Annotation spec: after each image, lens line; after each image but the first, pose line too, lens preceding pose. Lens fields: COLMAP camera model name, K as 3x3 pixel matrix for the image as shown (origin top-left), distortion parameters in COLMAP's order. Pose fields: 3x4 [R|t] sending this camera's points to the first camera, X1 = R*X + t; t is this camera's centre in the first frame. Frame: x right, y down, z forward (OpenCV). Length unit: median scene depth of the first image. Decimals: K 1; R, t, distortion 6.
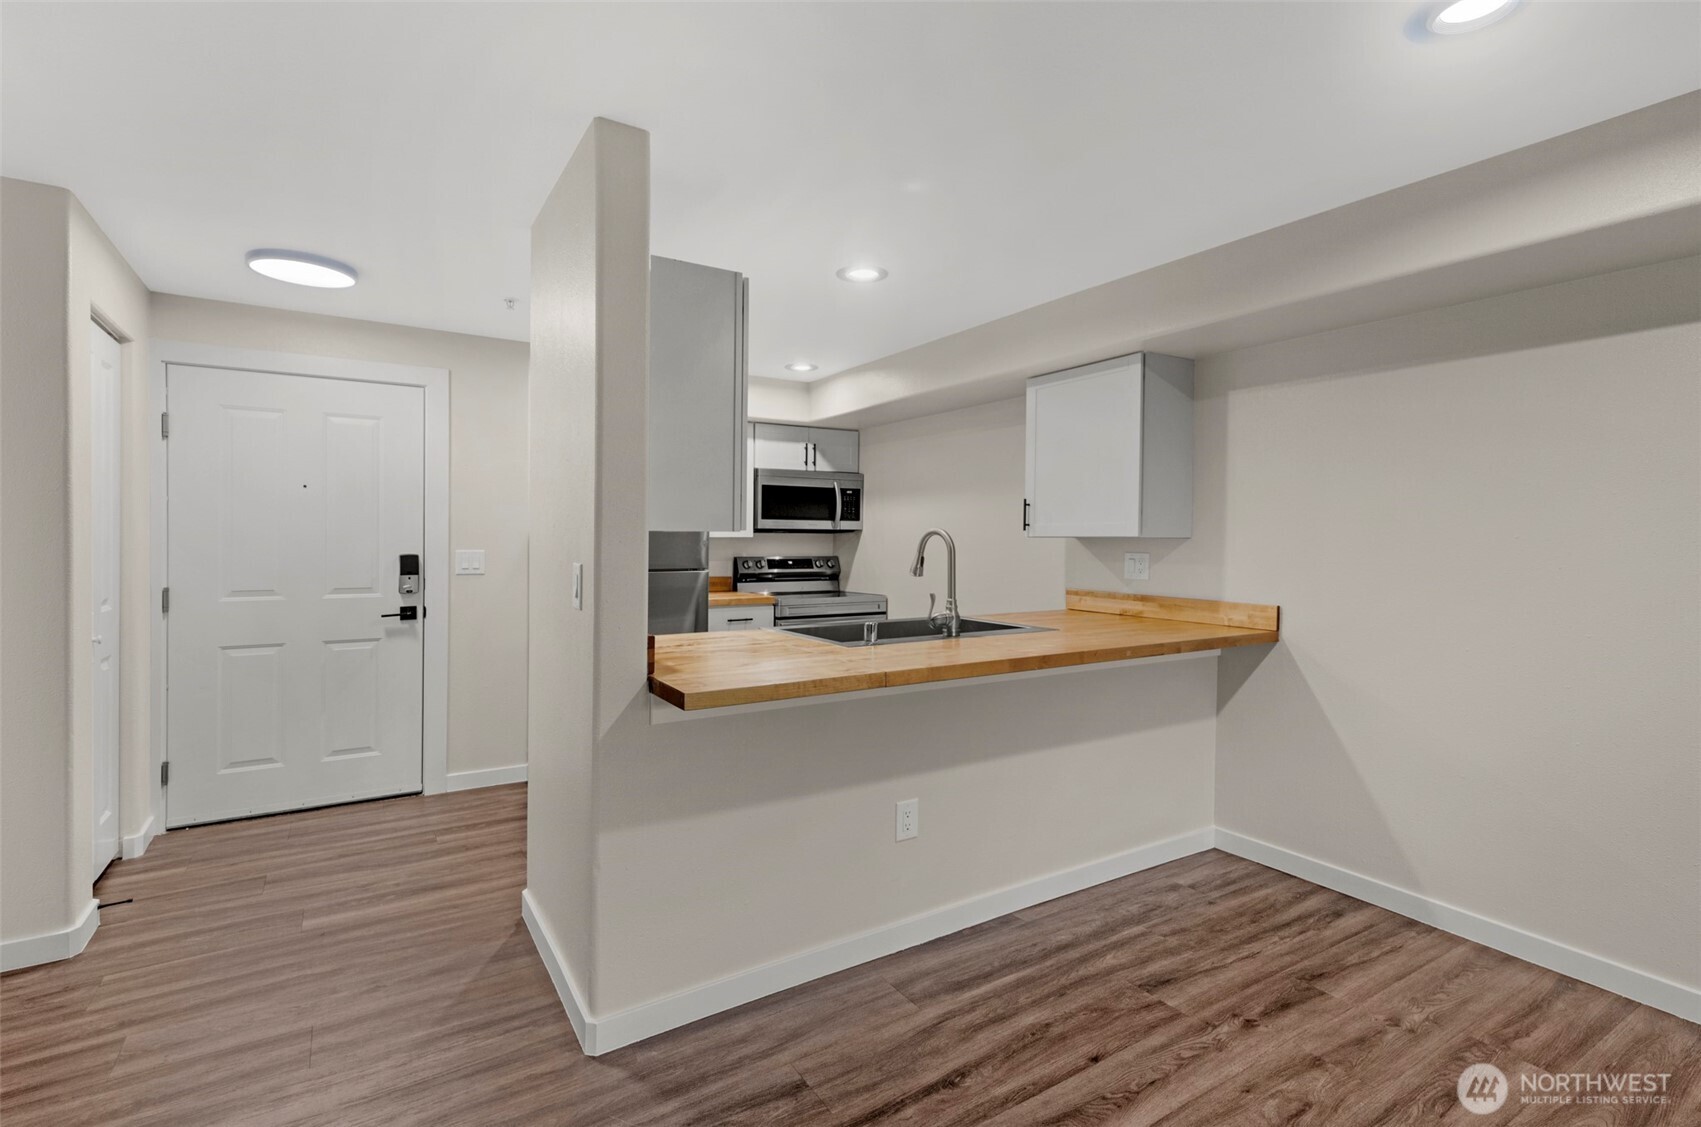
lens RADIAL K [[751.9, 0, 908.7], [0, 751.9, 558.5], [0, 0, 1]] dist [0.008782, -0.000625]
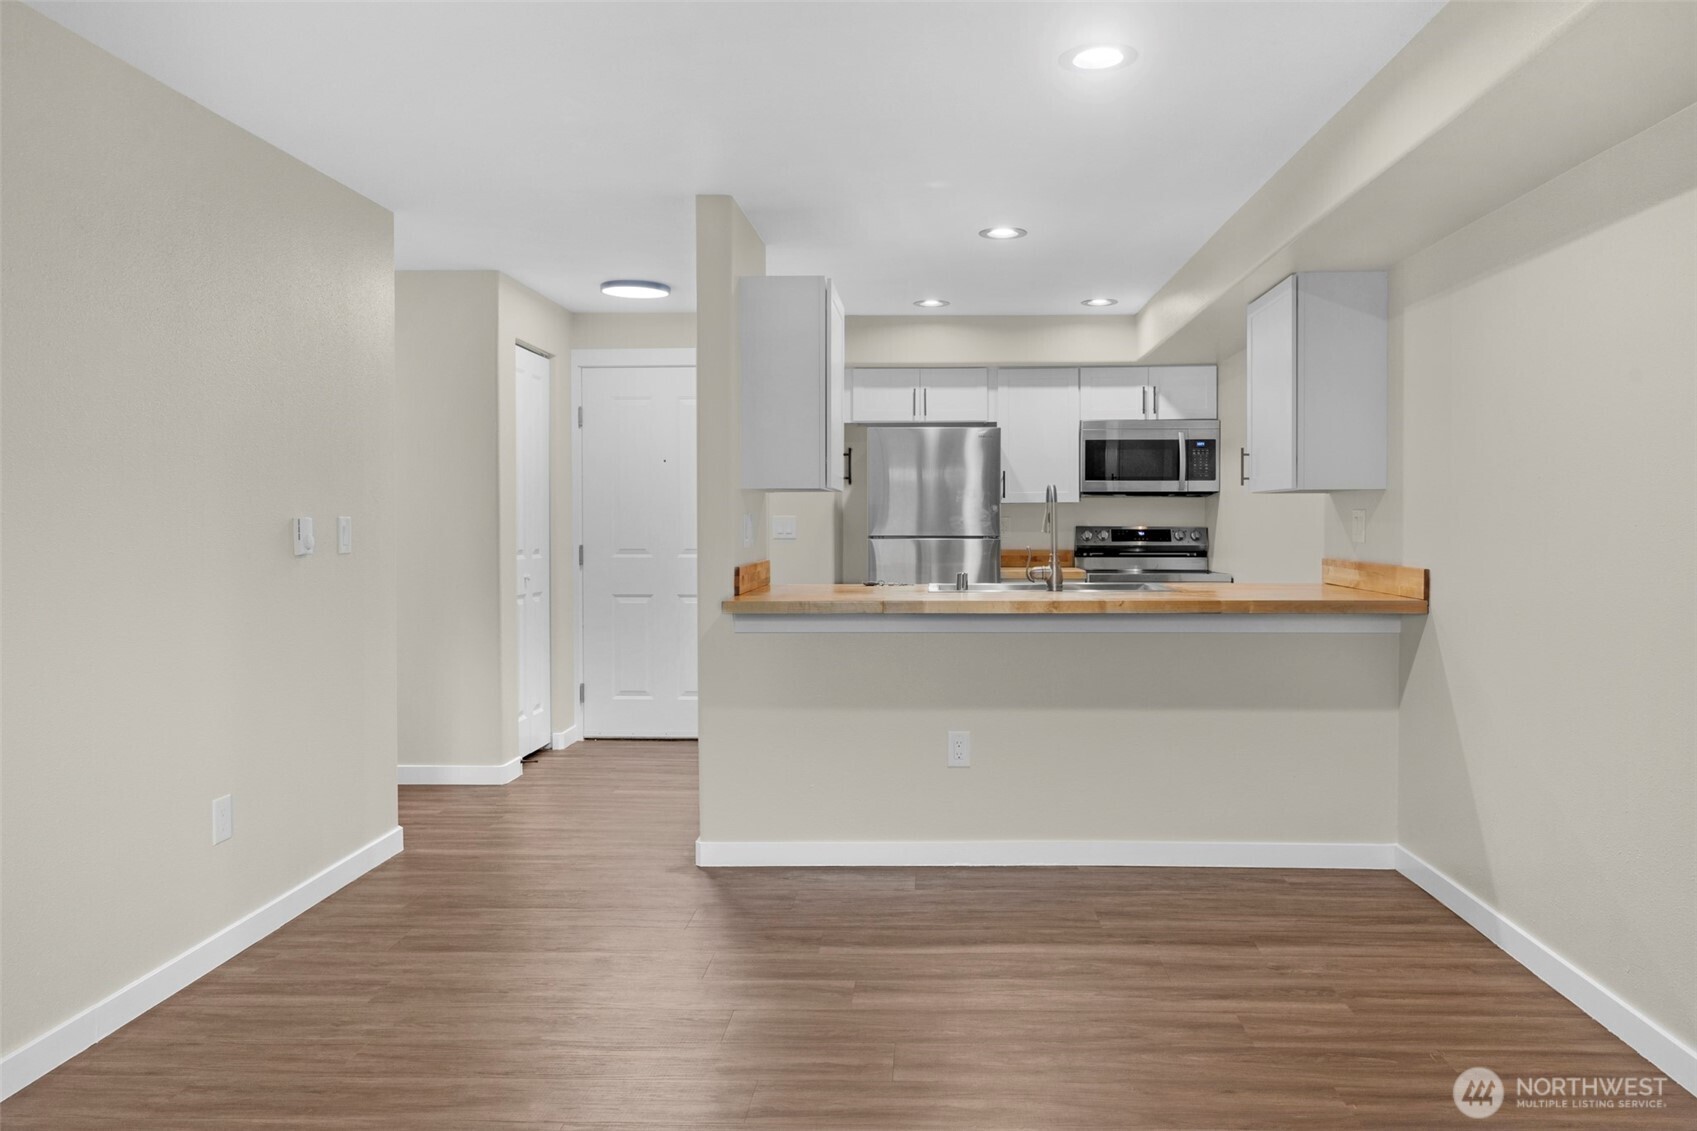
lens RADIAL K [[1201.3, 0, 935.9], [0, 1201.3, 567.8], [0, 0, 1]] dist [-0.000109, 0.000262]
pose [[0.819509, 0.017758, -0.572792, 0.472702], [-0.009652, 0.999806, 0.017187, 0.025940], [0.572986, -0.008556, 0.819521, -0.220967]]
